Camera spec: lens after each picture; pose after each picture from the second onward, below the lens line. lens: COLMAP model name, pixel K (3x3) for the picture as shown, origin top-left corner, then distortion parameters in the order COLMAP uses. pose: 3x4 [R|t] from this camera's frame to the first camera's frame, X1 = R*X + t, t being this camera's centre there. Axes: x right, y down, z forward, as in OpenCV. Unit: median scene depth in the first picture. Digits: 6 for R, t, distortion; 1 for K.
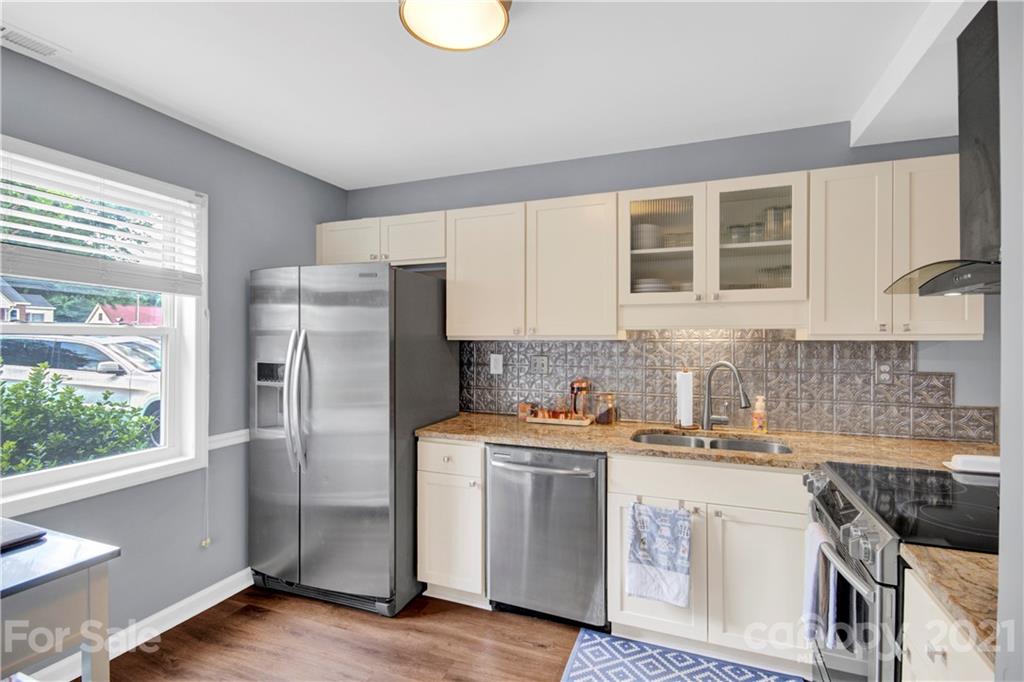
lens RADIAL K [[471.3, 0, 512.0], [0, 471.3, 341.0], [0, 0, 1]] dist [-0.001132, -0.000291]
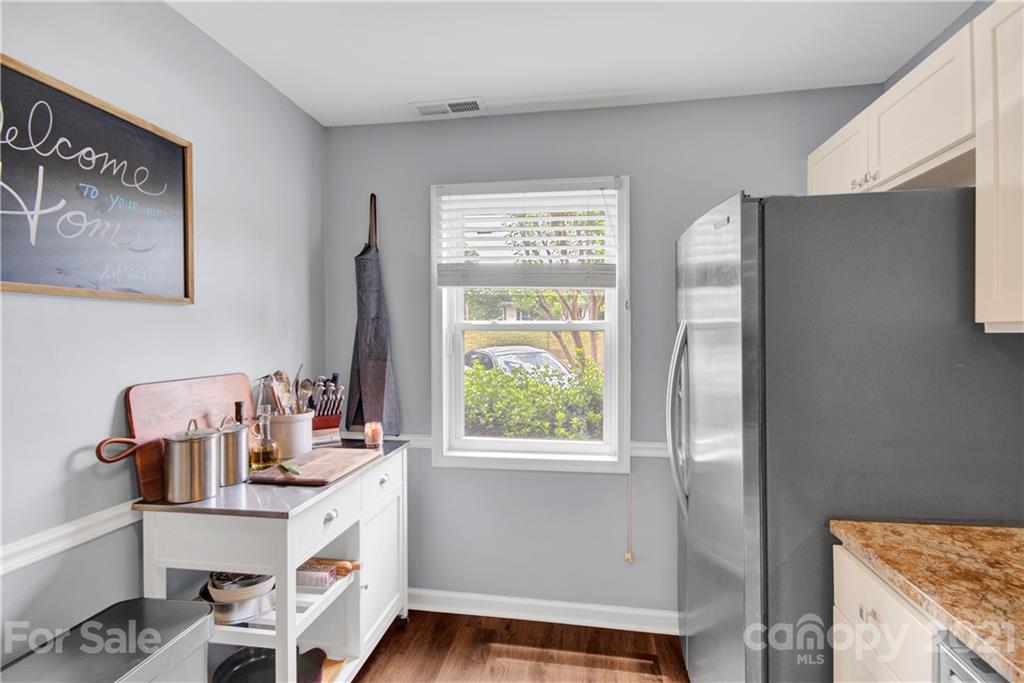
lens RADIAL K [[482.1, 0, 512.0], [0, 482.1, 341.5], [0, 0, 1]] dist [-0.001785, -0.000490]
pose [[0.210269, 0.009637, -0.977596, 0.225930], [-0.002308, 0.999954, 0.009361, 0.002237], [0.977641, 0.000288, 0.210281, 0.617887]]
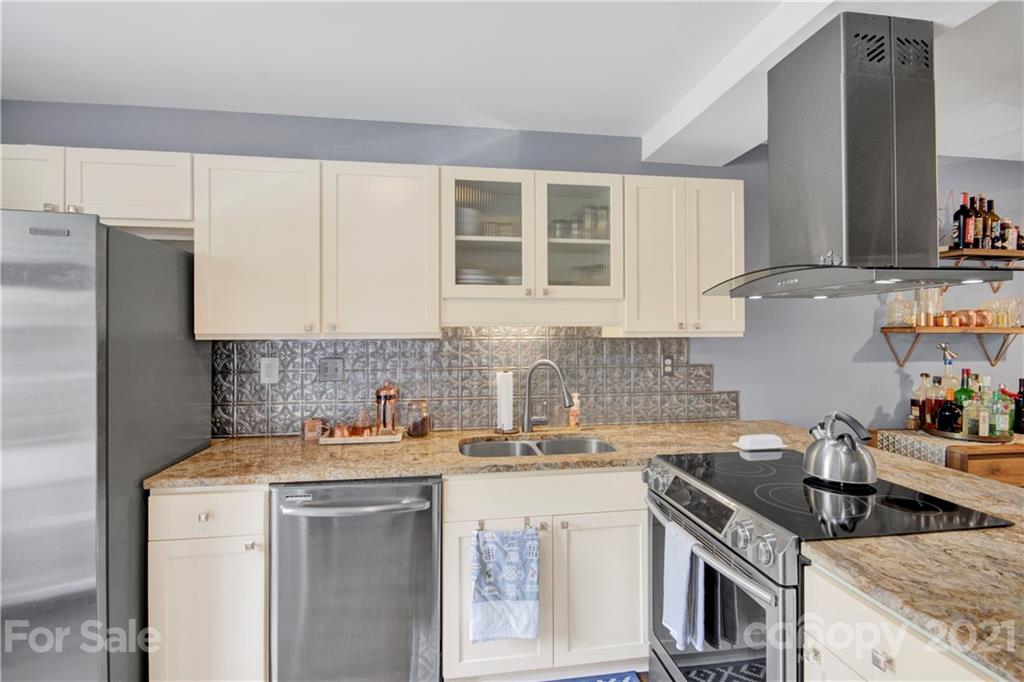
lens RADIAL K [[473.8, 0, 510.4], [0, 473.8, 332.5], [0, 0, 1]] dist [-0.000369, 0.000039]
pose [[0.868912, -0.001536, 0.494965, -0.096343], [0.005922, 0.999956, -0.007293, -0.005905], [-0.494932, 0.009268, 0.868883, 0.195108]]
